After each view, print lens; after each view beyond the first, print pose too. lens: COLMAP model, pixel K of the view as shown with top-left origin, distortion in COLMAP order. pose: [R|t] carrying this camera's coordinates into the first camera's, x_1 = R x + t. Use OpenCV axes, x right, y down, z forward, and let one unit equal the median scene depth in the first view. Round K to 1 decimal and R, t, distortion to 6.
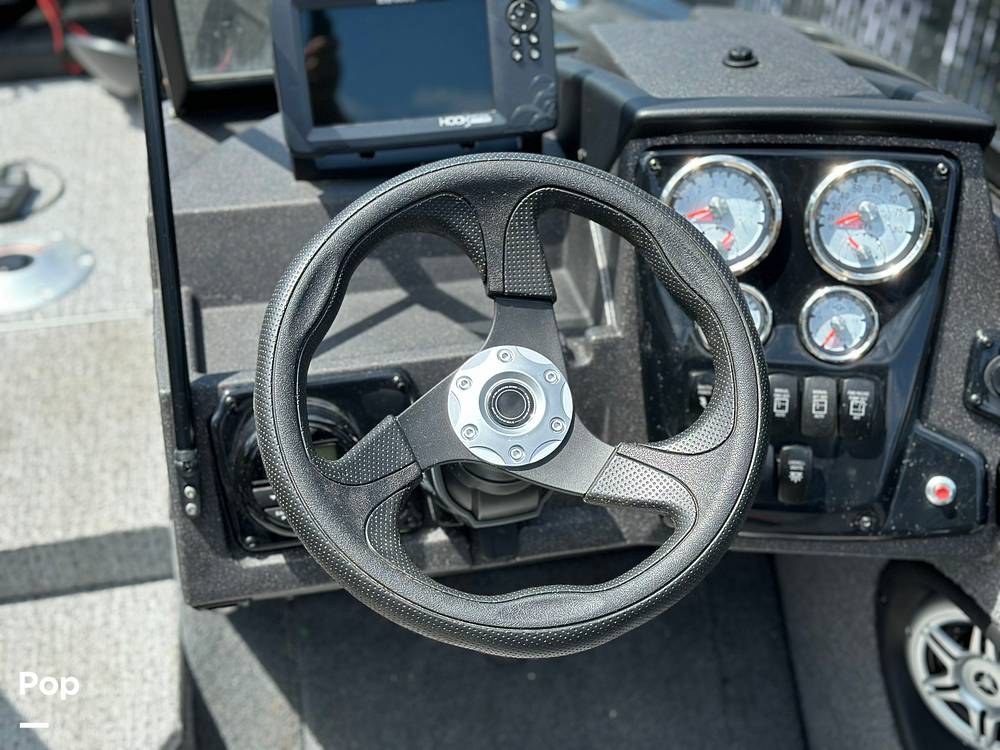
lens RADIAL K [[1389.8, 0, 500.0], [0, 1389.8, 375.0], [0, 0, 1]] dist [0.198052, -0.439836]
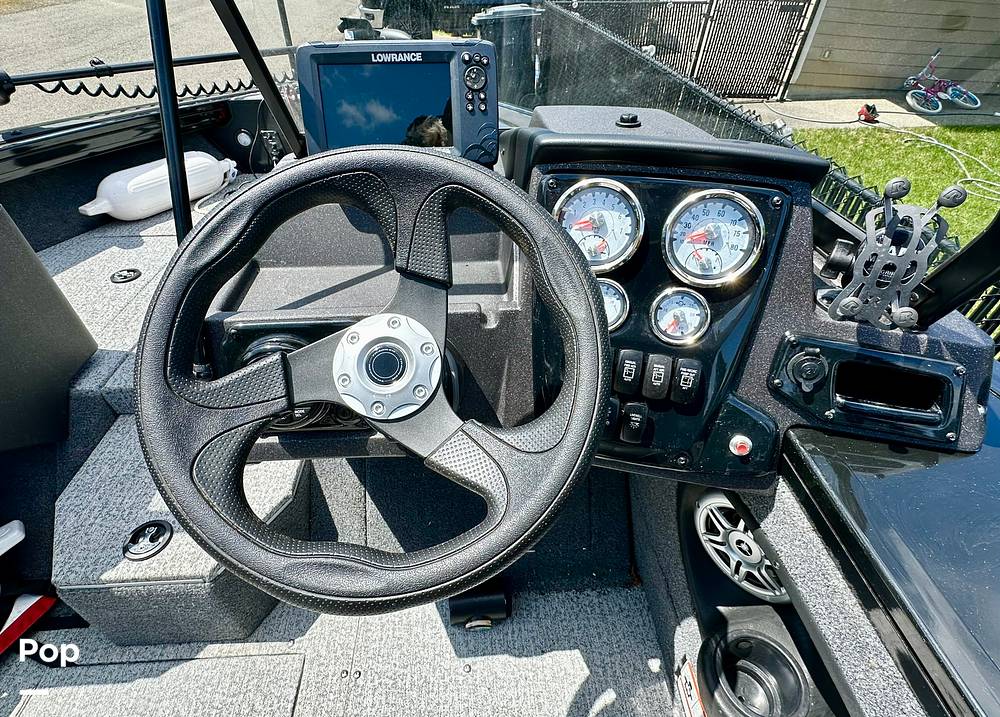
lens RADIAL K [[482.7, 0, 499.5], [0, 482.7, 339.7], [0, 0, 1]] dist [-0.001379, 0.000443]
pose [[0.990740, 0.096160, -0.095852, 0.119147], [-0.089514, 0.993425, 0.071378, -0.031603], [0.102085, -0.062137, 0.992833, 0.530554]]
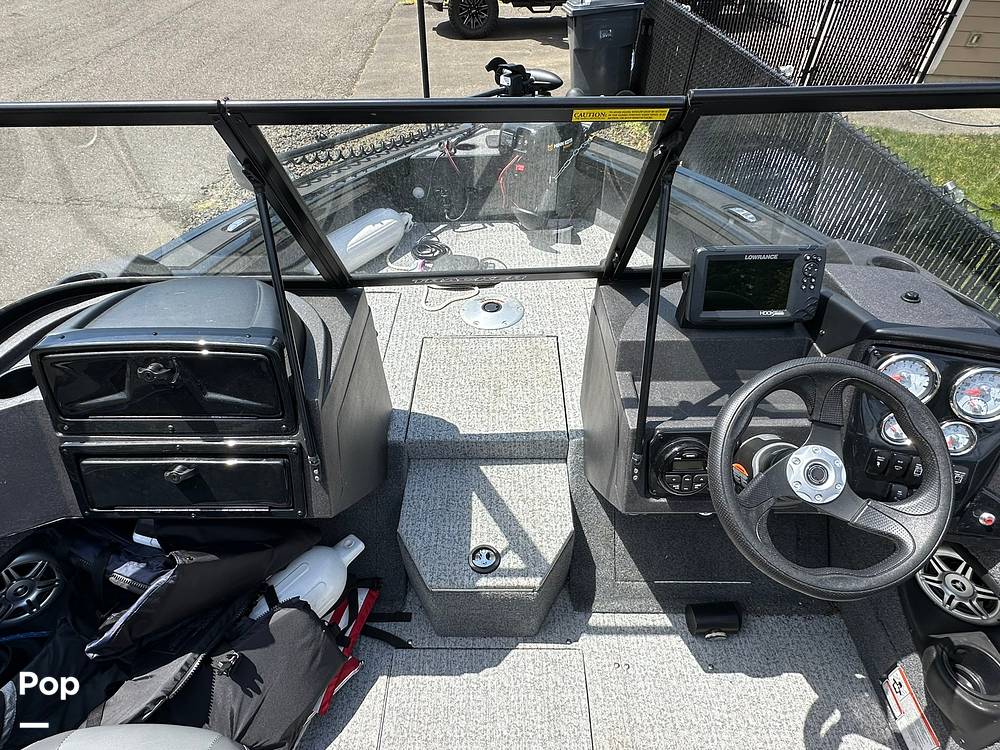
lens RADIAL K [[564.3, 0, 500.0], [0, 564.3, 375.0], [0, 0, 1]] dist [0.006937, -0.000681]
pose [[0.980826, 0.129592, -0.145558, -0.319933], [-0.111440, 0.985670, 0.126631, -0.162334], [0.159883, -0.107982, 0.981212, 0.062530]]
